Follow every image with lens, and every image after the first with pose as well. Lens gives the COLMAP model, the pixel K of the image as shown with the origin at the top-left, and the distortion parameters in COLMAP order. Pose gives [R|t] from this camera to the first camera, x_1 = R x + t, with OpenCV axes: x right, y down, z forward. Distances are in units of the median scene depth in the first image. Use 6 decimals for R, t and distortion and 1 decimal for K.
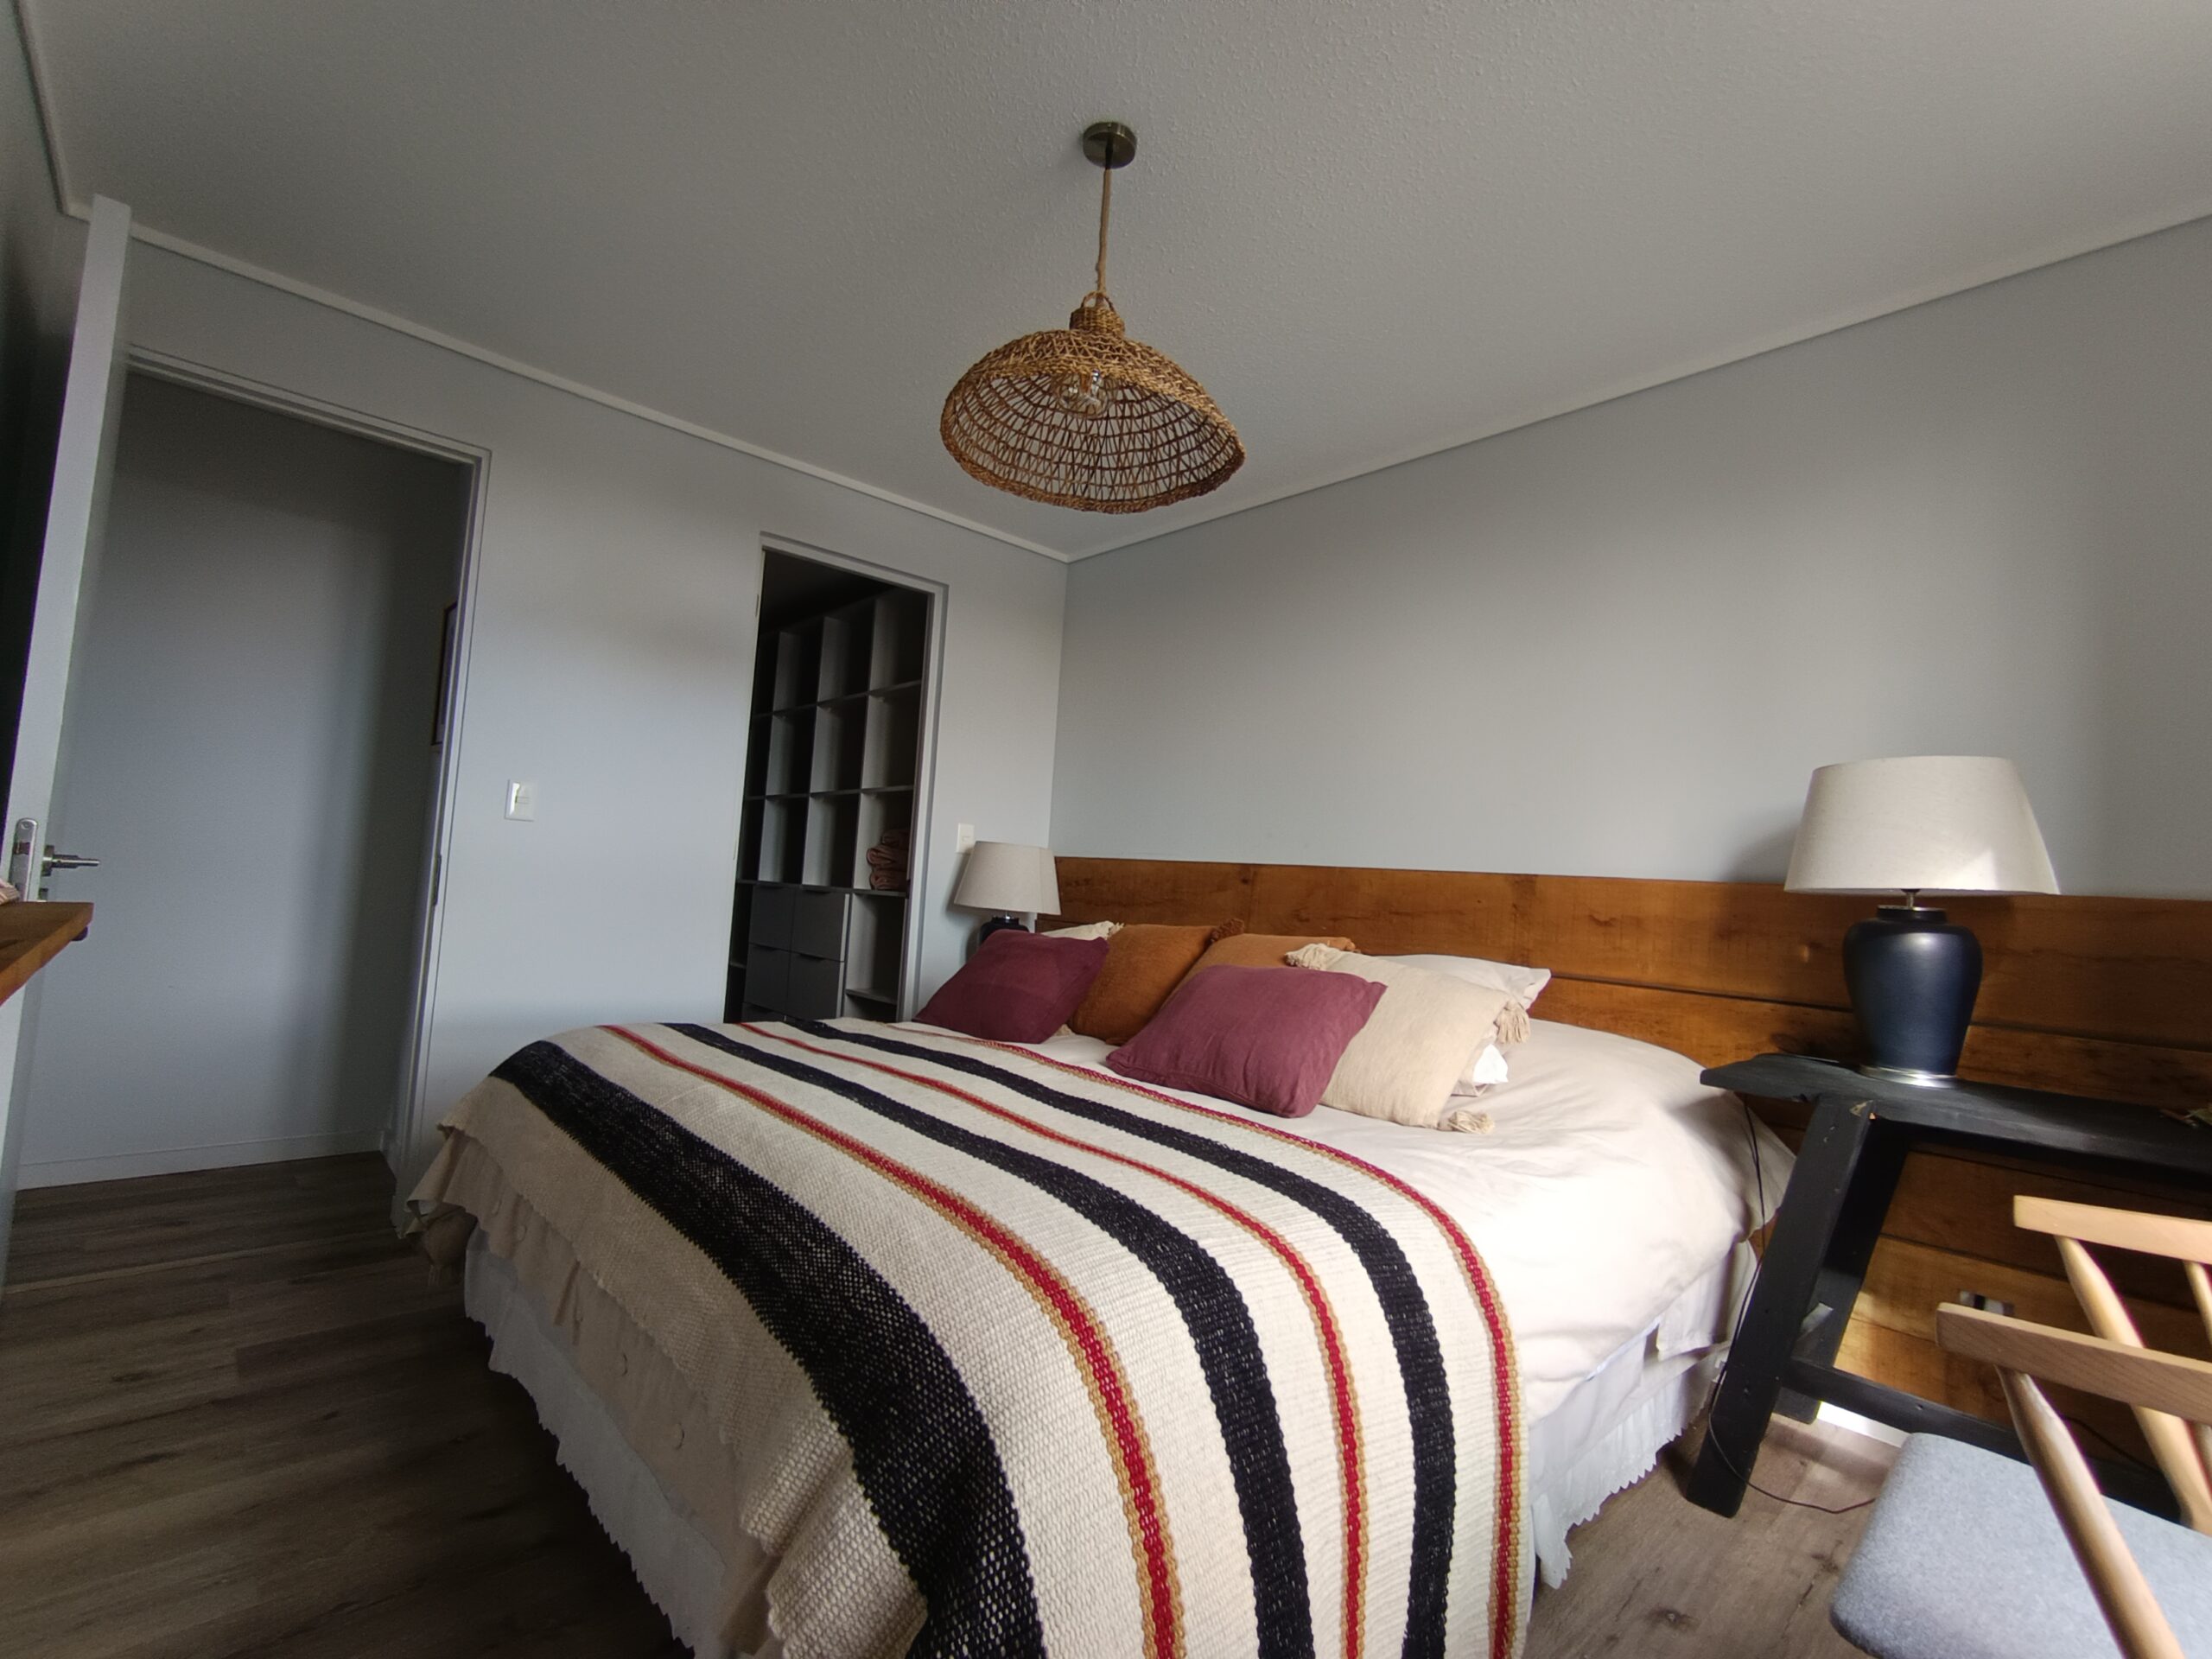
lens RADIAL K [[1015.2, 0, 1096.4], [0, 1015.2, 827.1], [0, 0, 1]] dist [-0.035616, 0.025998]
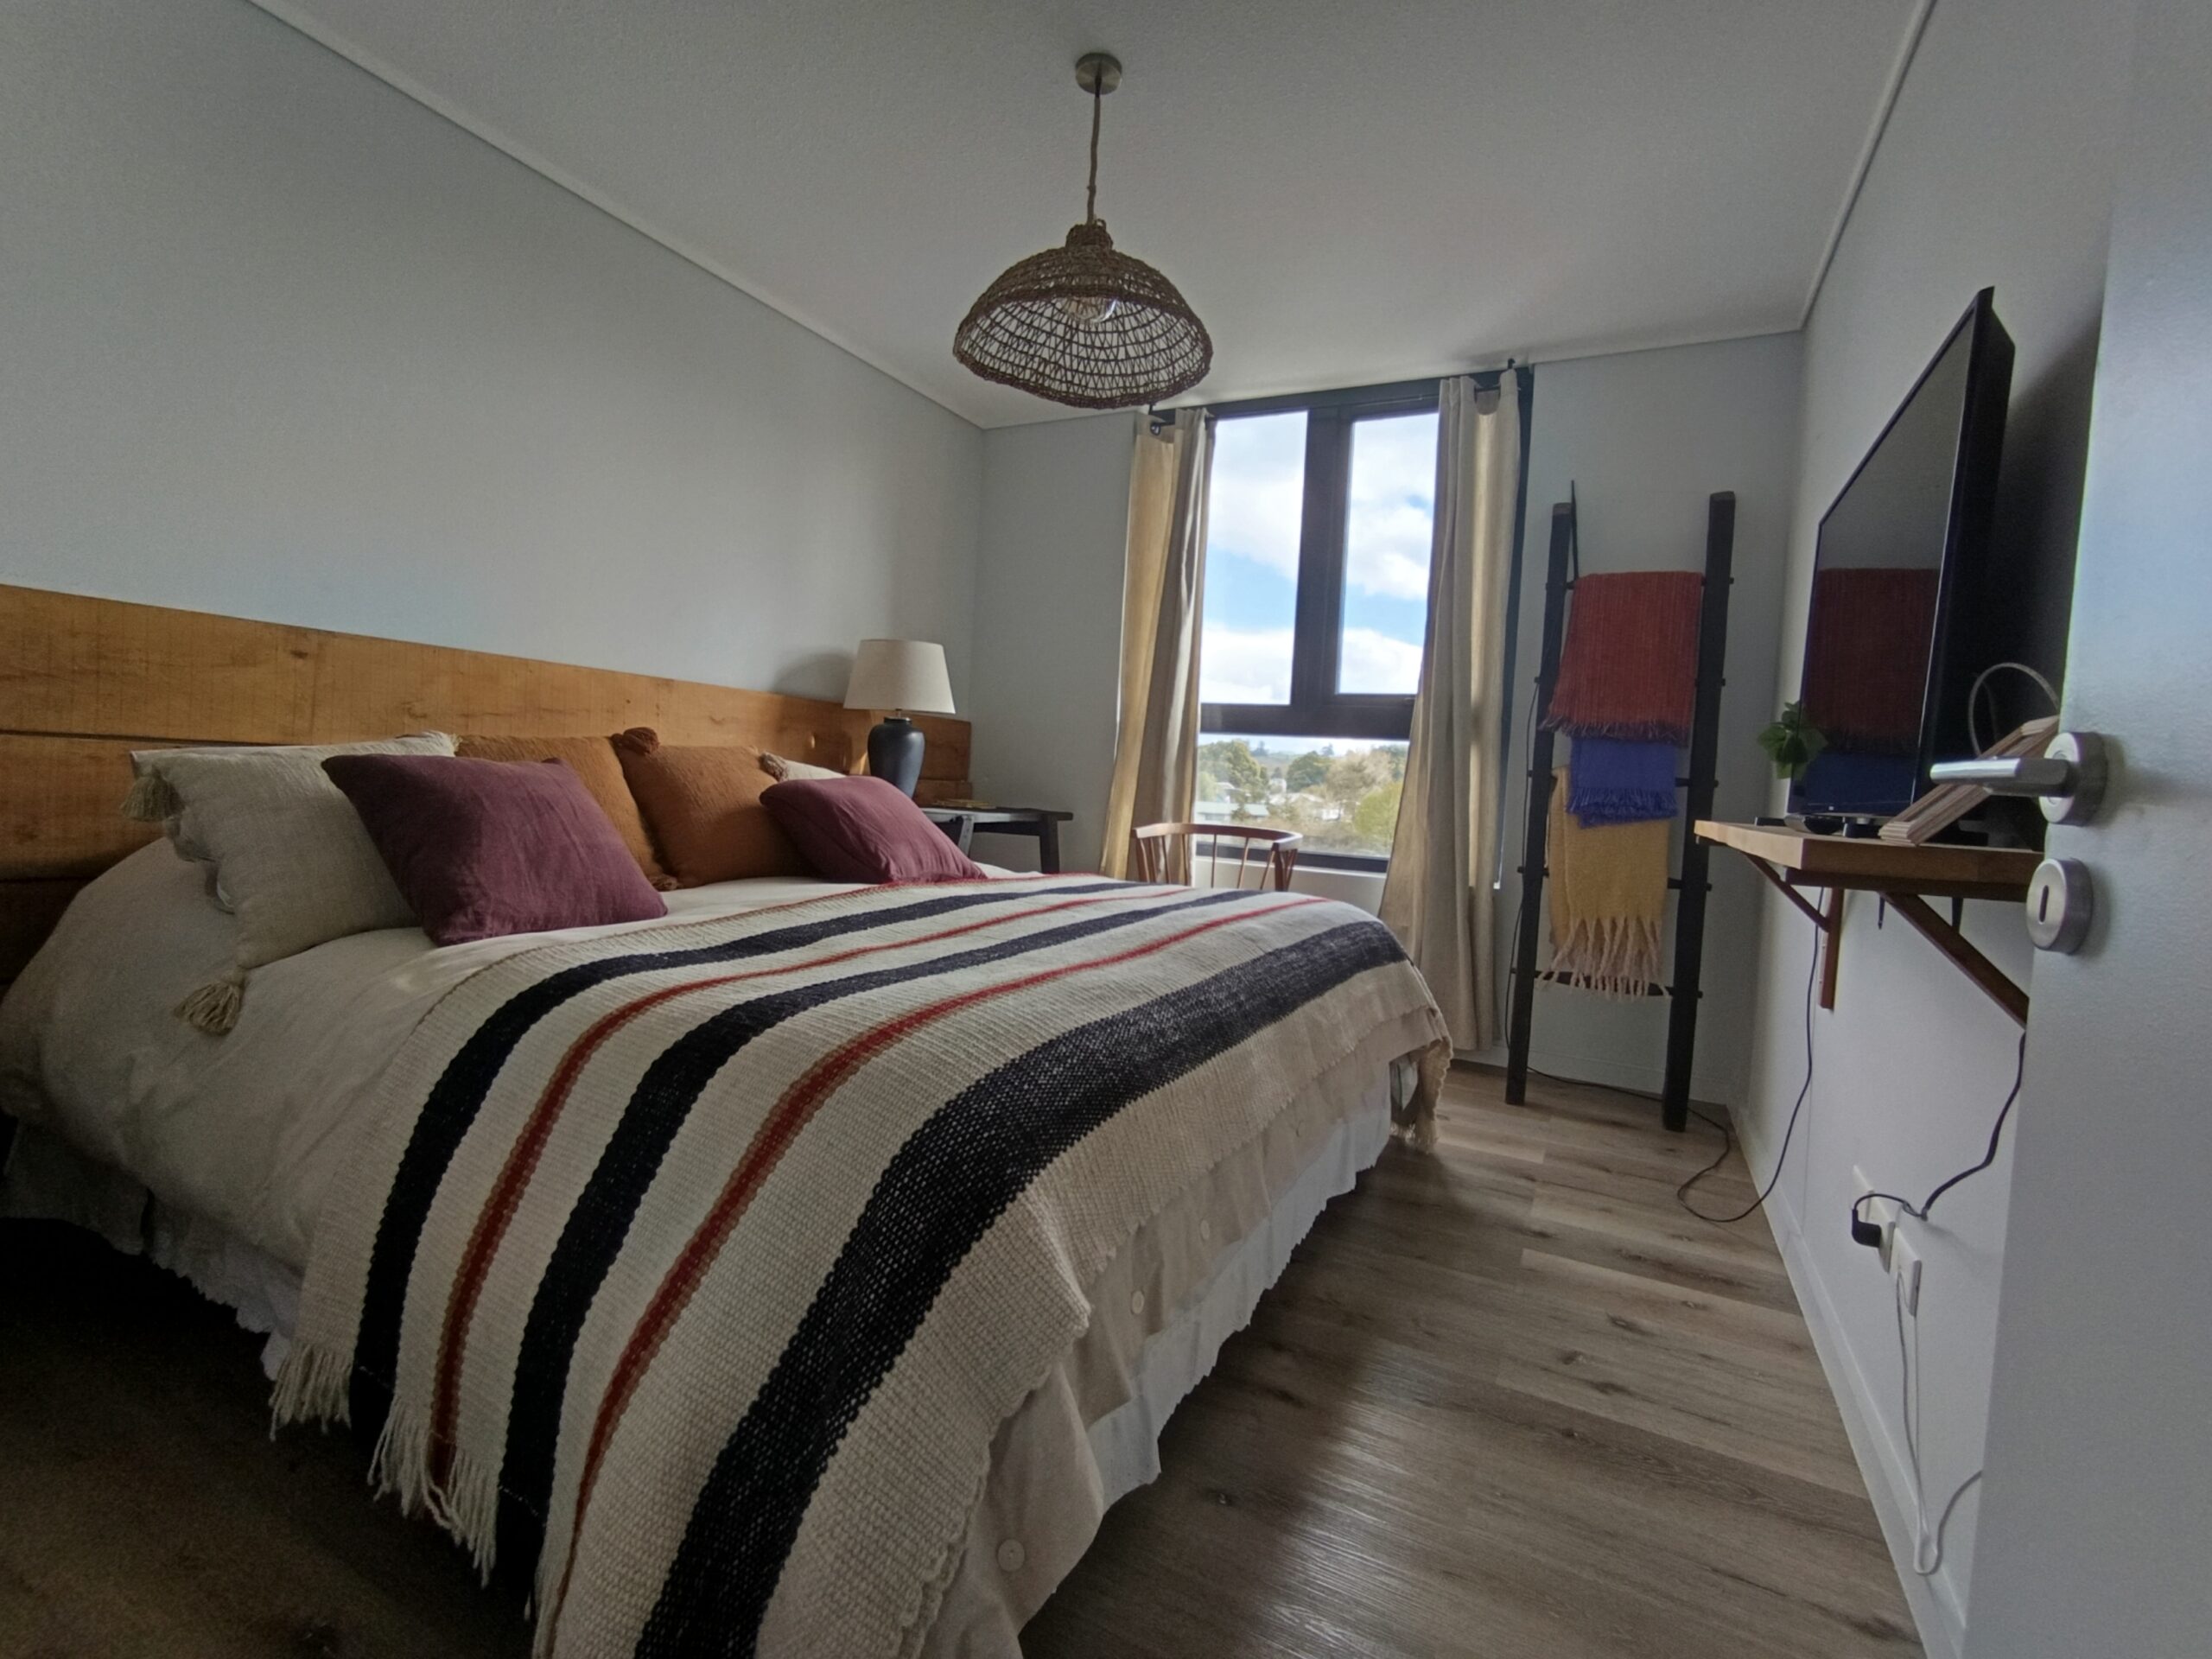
lens RADIAL K [[1015.2, 0, 1096.4], [0, 1015.2, 827.1], [0, 0, 1]] dist [-0.035616, 0.025998]
pose [[-0.332343, -0.131089, 0.934004, -1.119788], [-0.138758, 0.986314, 0.089057, 0.059232], [-0.932896, -0.100002, -0.345985, 1.265877]]
